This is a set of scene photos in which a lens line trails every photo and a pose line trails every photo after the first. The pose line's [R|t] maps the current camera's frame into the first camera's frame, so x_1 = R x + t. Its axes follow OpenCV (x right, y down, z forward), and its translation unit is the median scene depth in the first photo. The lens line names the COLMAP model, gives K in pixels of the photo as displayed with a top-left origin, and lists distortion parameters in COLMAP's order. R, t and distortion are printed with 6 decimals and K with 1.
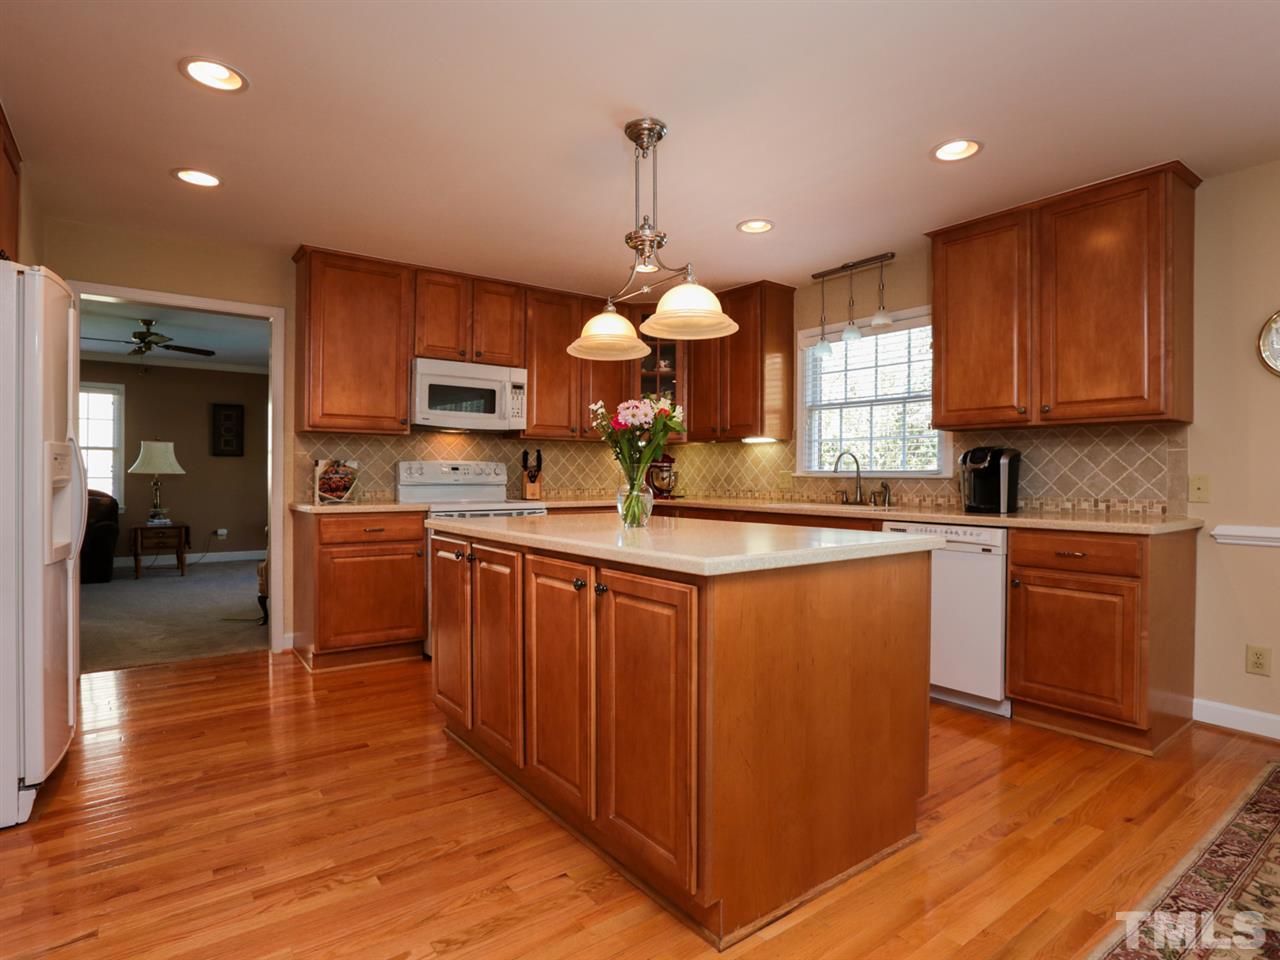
lens RADIAL K [[665.7, 0, 640.0], [0, 665.7, 480.0], [0, 0, 1]] dist [-0.051518, 0.000604]
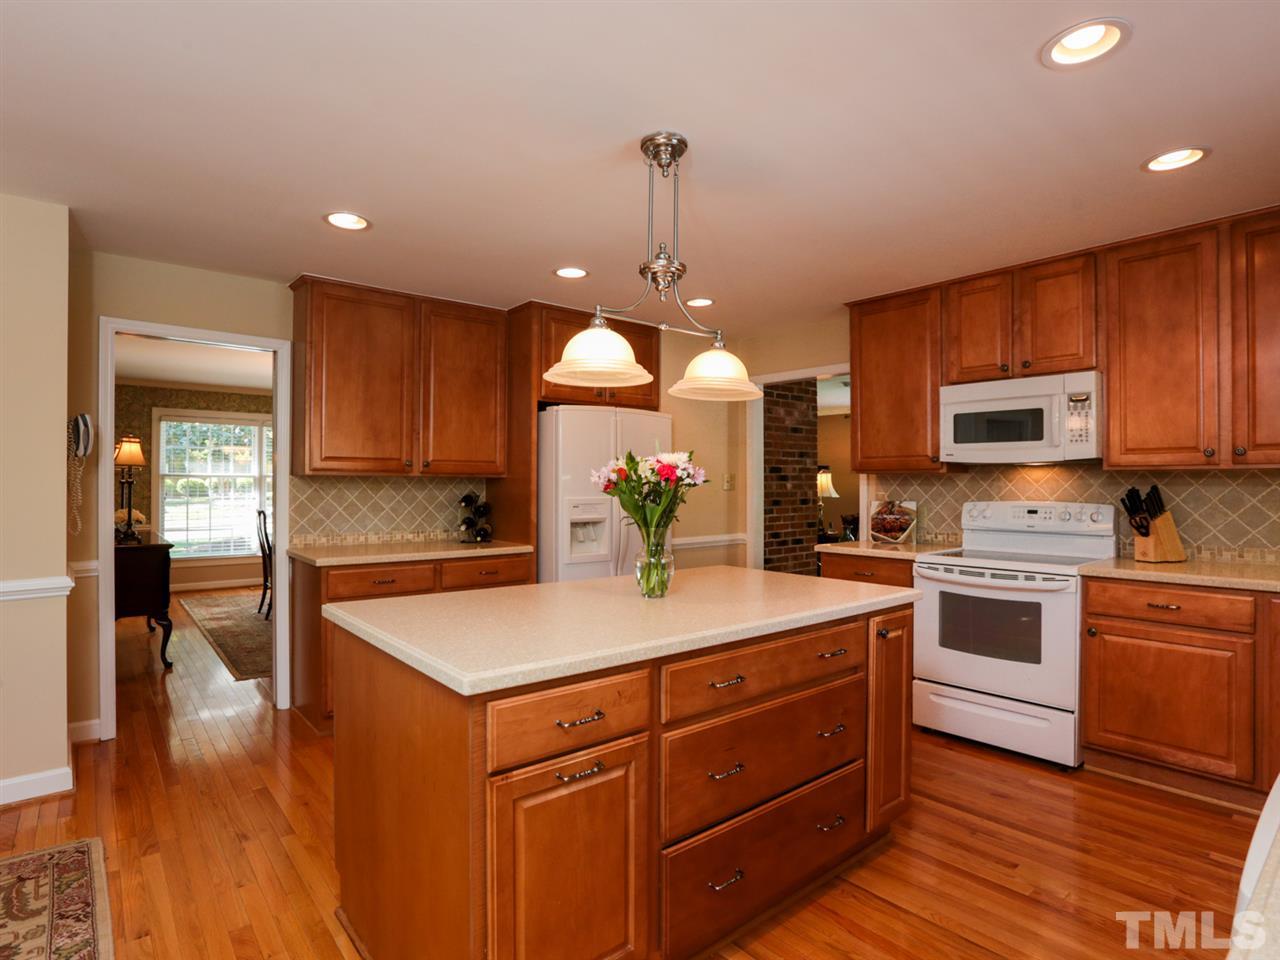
lens RADIAL K [[665.7, 0, 640.0], [0, 665.7, 480.0], [0, 0, 1]] dist [-0.051518, 0.000604]
pose [[0.077592, -0.009890, -0.996936, 0.504401], [-0.009854, 0.999894, -0.010686, -0.046076], [0.996936, 0.010653, 0.077487, 0.522947]]
